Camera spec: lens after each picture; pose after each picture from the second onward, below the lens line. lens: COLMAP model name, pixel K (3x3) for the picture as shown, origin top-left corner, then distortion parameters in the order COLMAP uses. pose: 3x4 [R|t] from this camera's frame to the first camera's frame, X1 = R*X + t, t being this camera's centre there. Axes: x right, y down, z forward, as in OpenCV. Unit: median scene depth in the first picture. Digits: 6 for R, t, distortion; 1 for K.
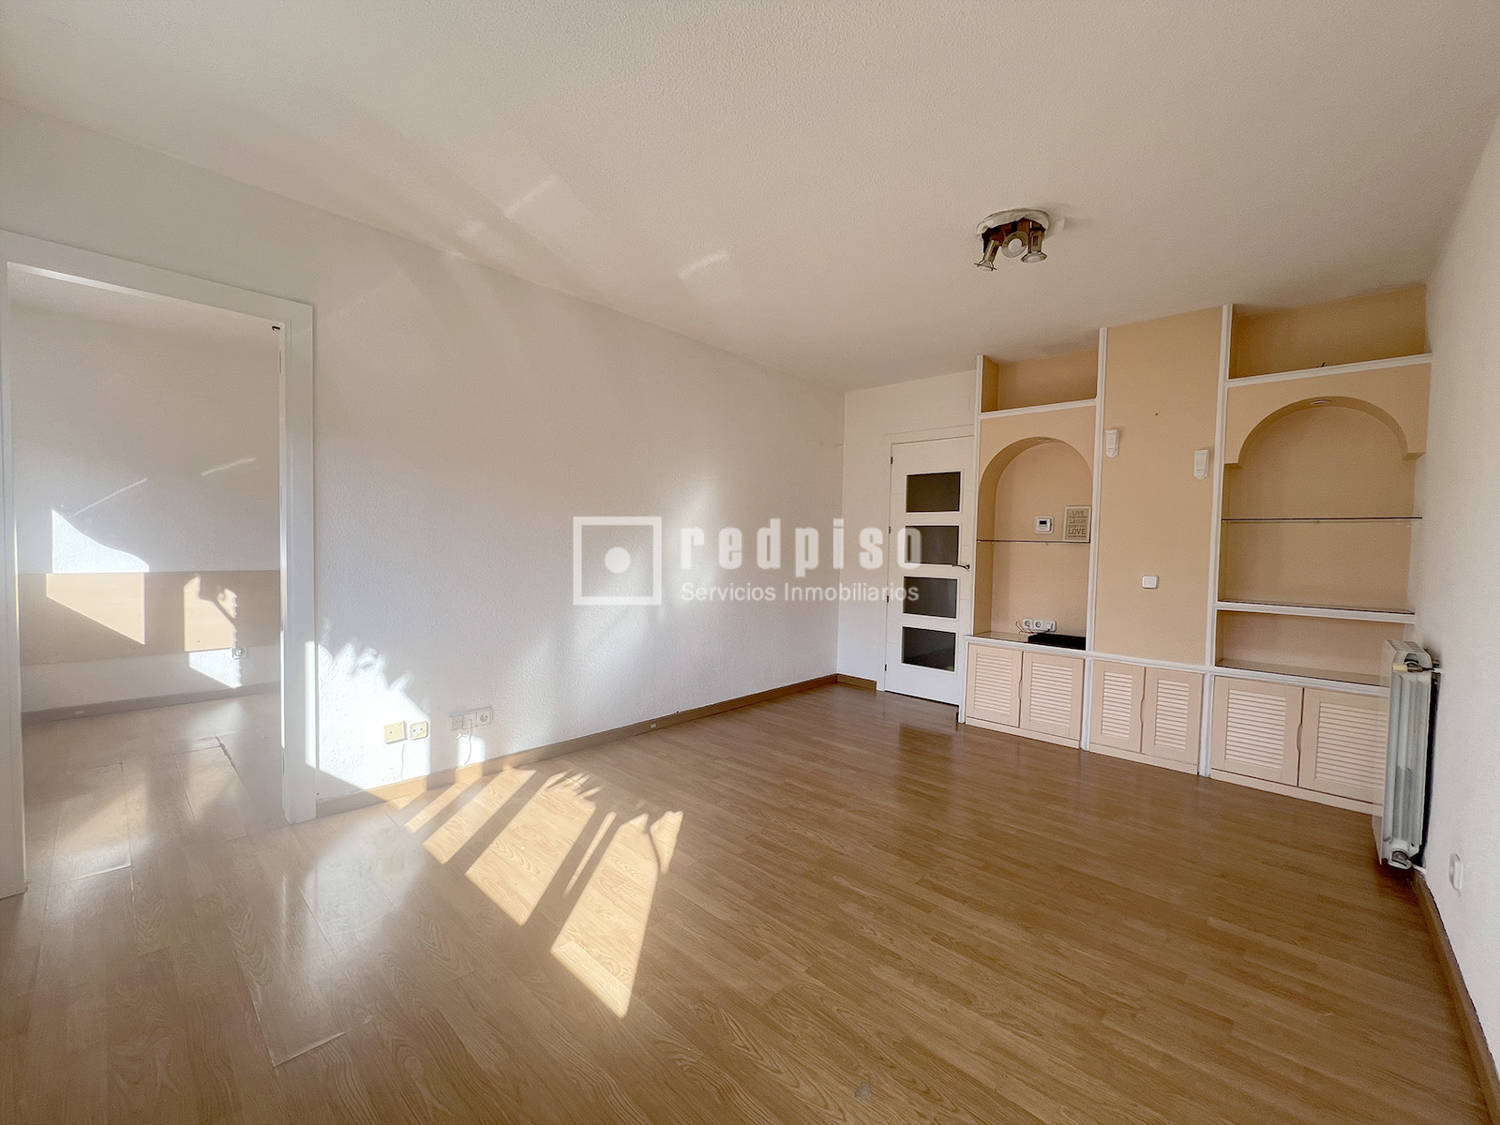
lens RADIAL K [[610.9, 0, 750.0], [0, 610.9, 562.5], [0, 0, 1]] dist [-0.000273, 0.000965]
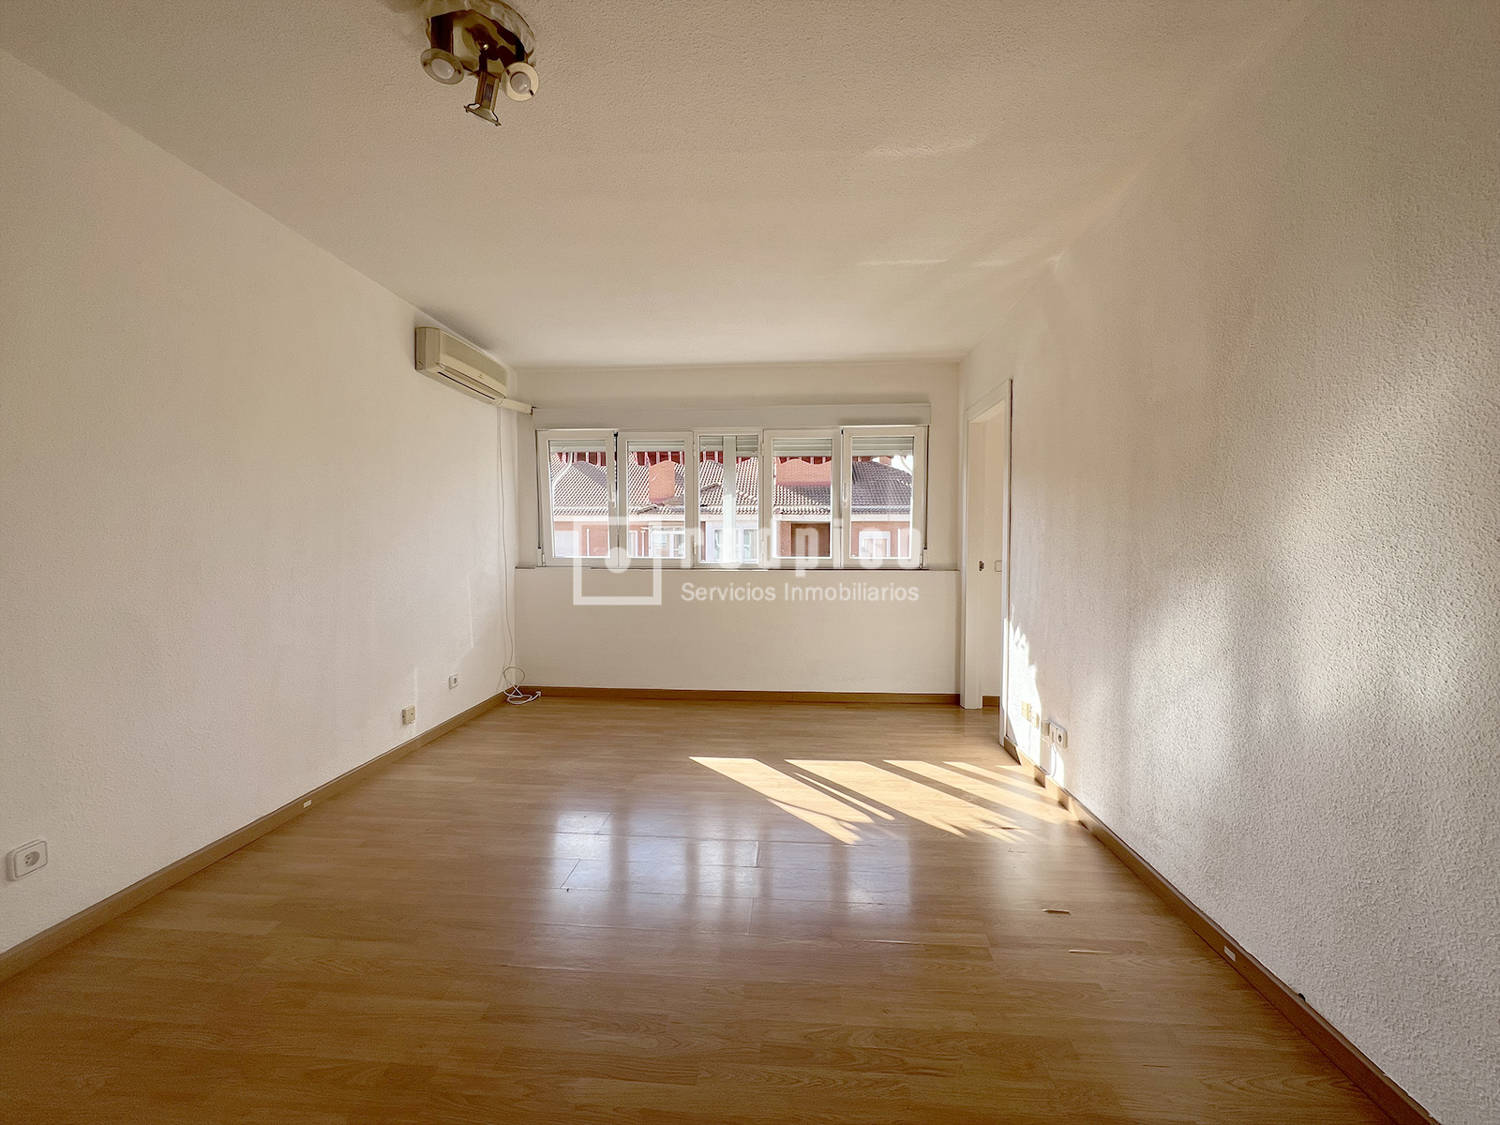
lens RADIAL K [[601.4, 0, 747.1], [0, 601.4, 563.1], [0, 0, 1]] dist [0.000331, 0.000111]
pose [[-0.780133, -0.002323, -0.625610, 0.567607], [-0.039347, 0.998196, 0.045359, -0.034941], [0.624376, 0.060002, -0.778816, 1.595171]]
